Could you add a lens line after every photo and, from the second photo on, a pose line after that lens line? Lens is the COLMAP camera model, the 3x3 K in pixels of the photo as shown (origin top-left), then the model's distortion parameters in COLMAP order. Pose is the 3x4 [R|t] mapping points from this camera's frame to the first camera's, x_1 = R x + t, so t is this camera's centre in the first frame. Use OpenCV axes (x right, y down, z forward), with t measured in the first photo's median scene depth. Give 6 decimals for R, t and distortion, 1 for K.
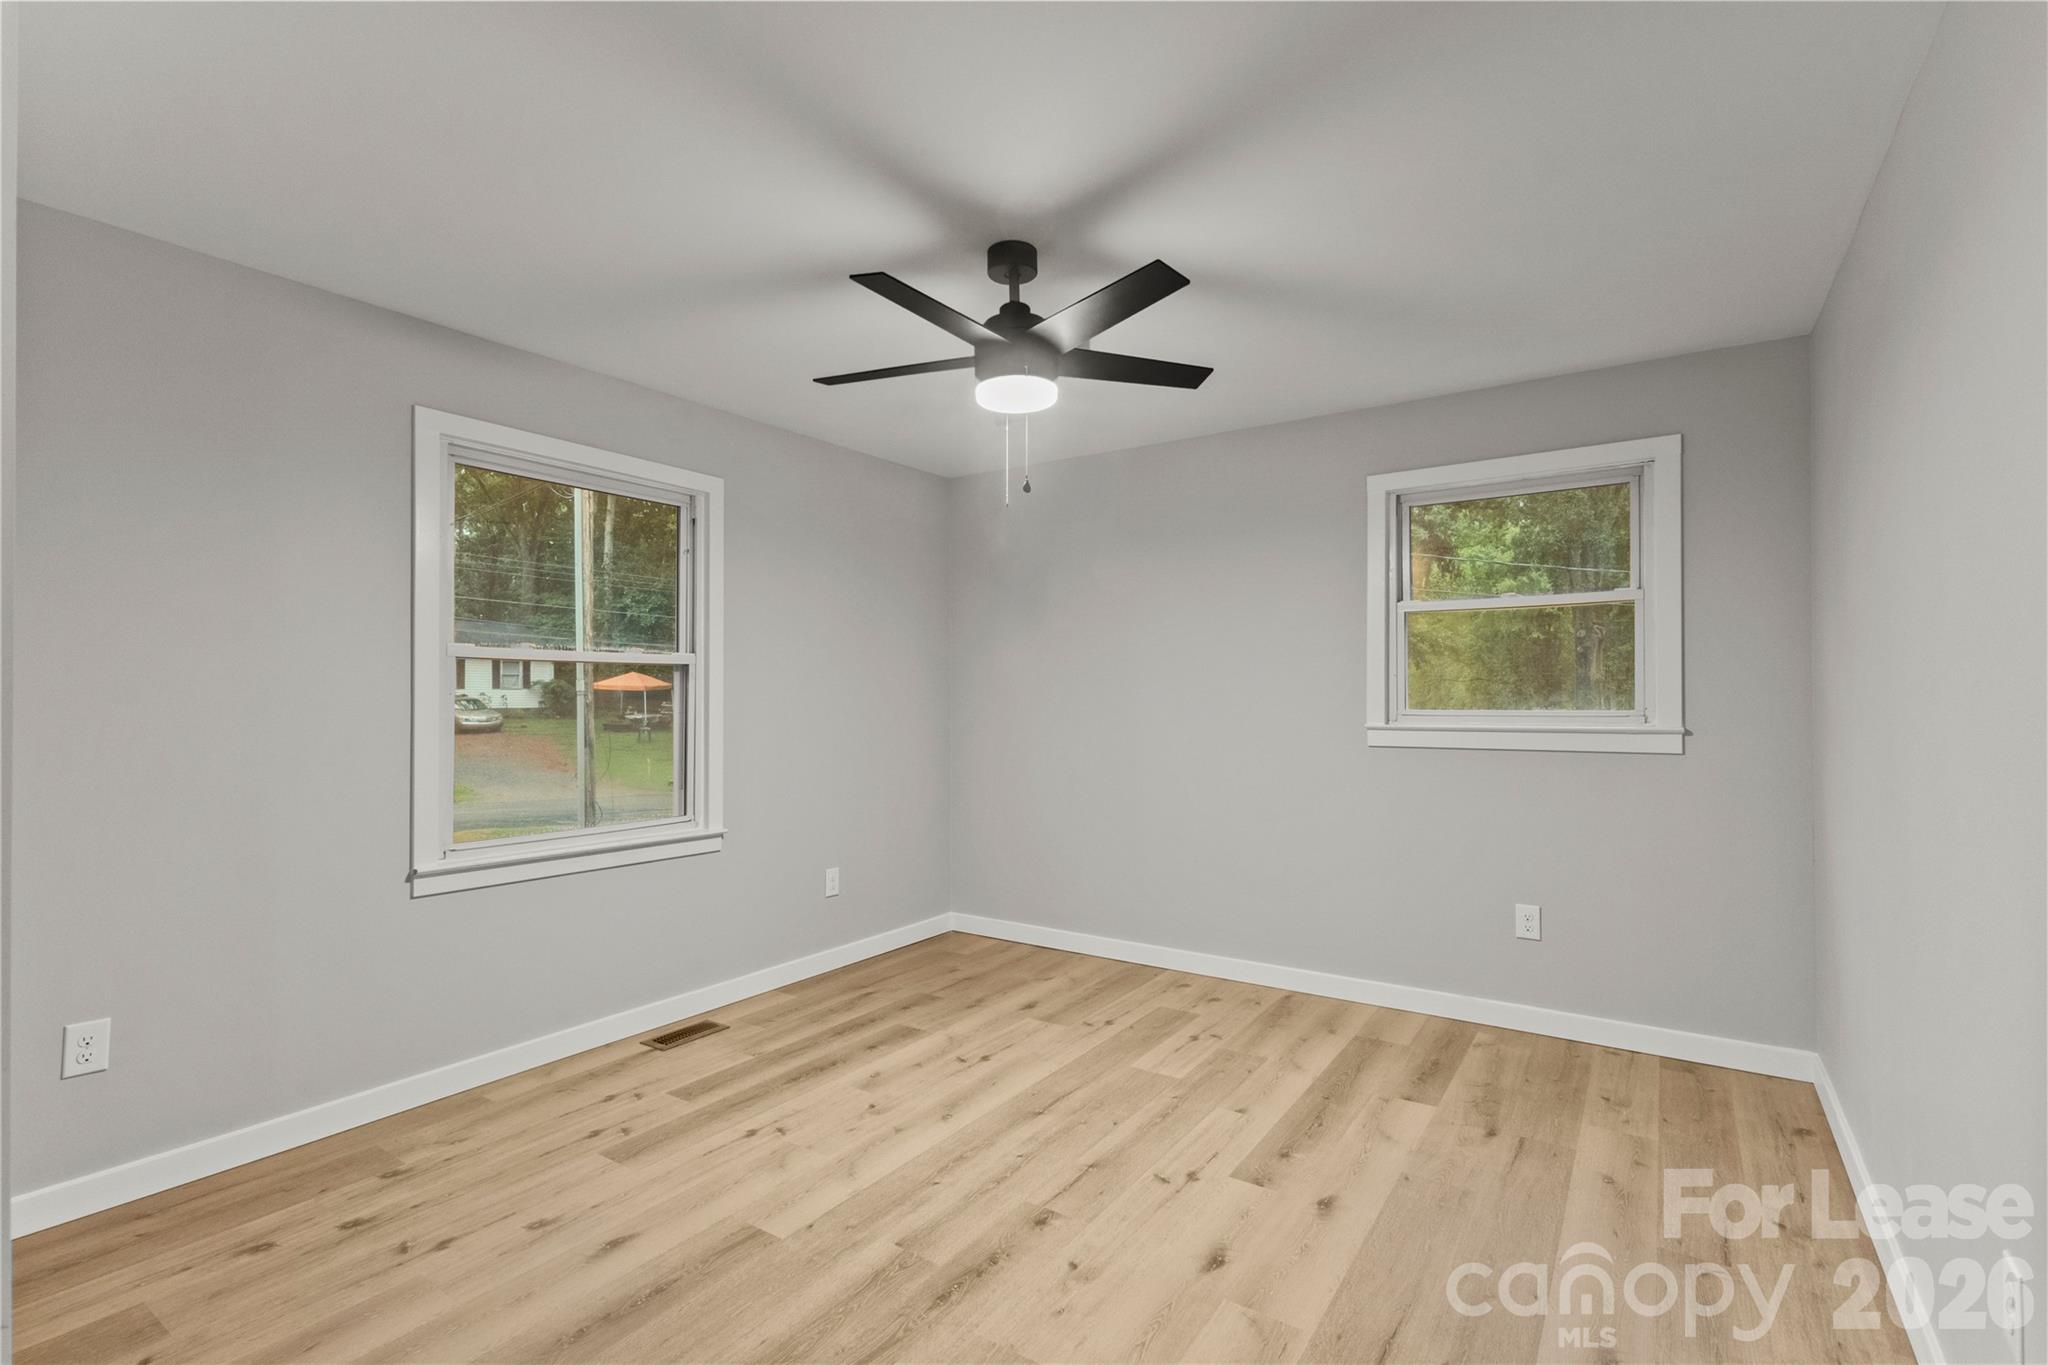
lens RADIAL K [[955.3, 0, 1007.2], [0, 955.3, 688.0], [0, 0, 1]] dist [0.007641, 0.001551]
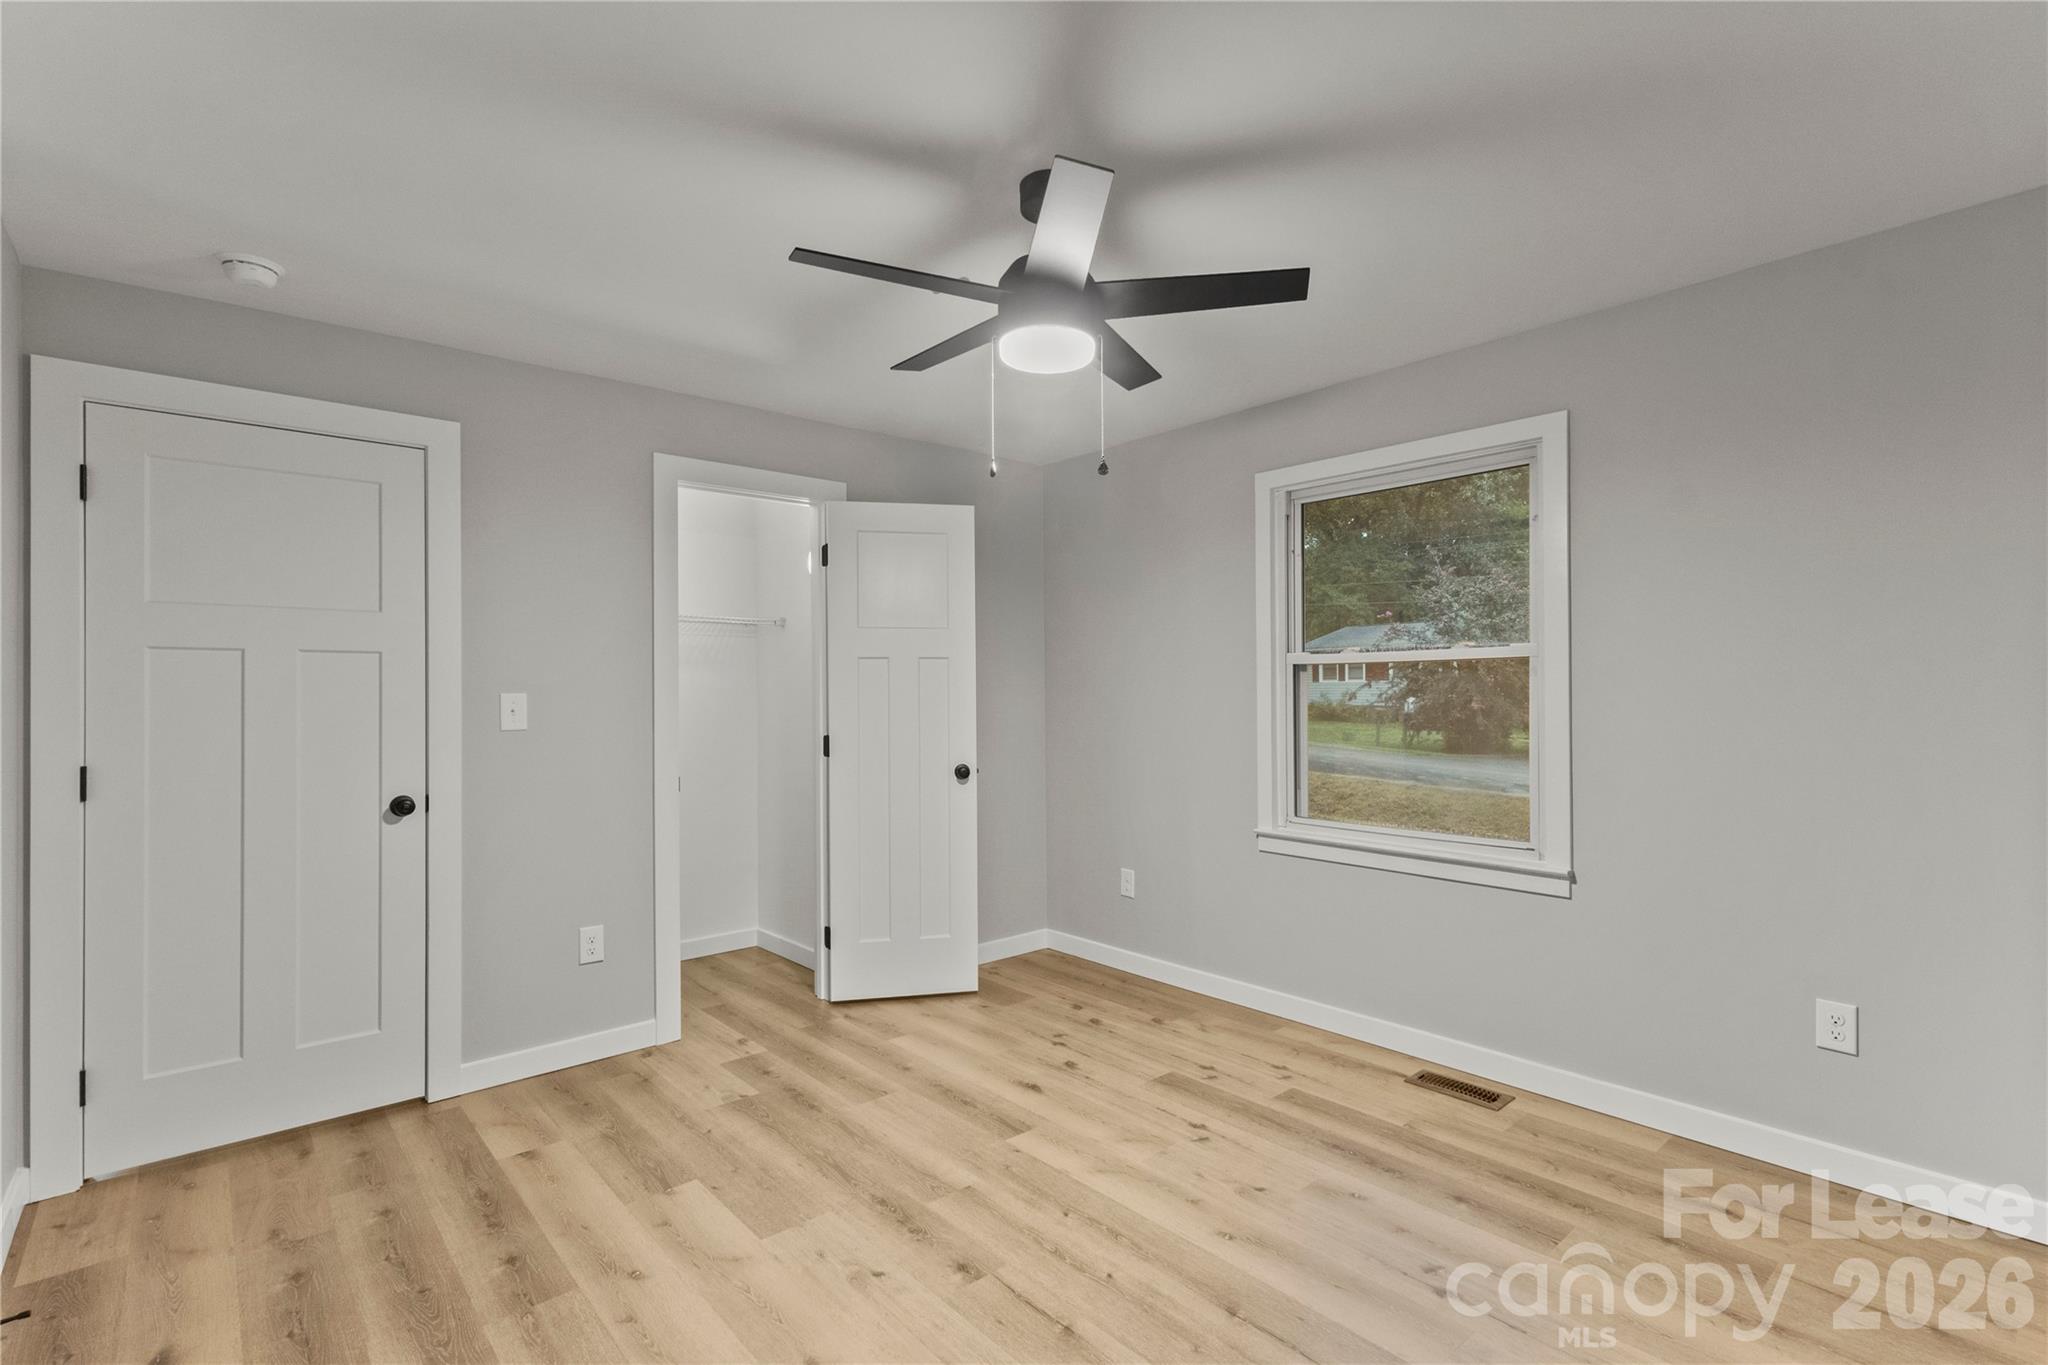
lens RADIAL K [[955.3, 0, 1032.2], [0, 955.3, 696.2], [0, 0, 1]] dist [0.007641, 0.001551]
pose [[-0.248297, 0.002812, -0.968680, 0.763129], [0.014424, 0.999896, -0.000795, 0.003923], [0.968577, -0.014170, -0.248311, 1.084556]]
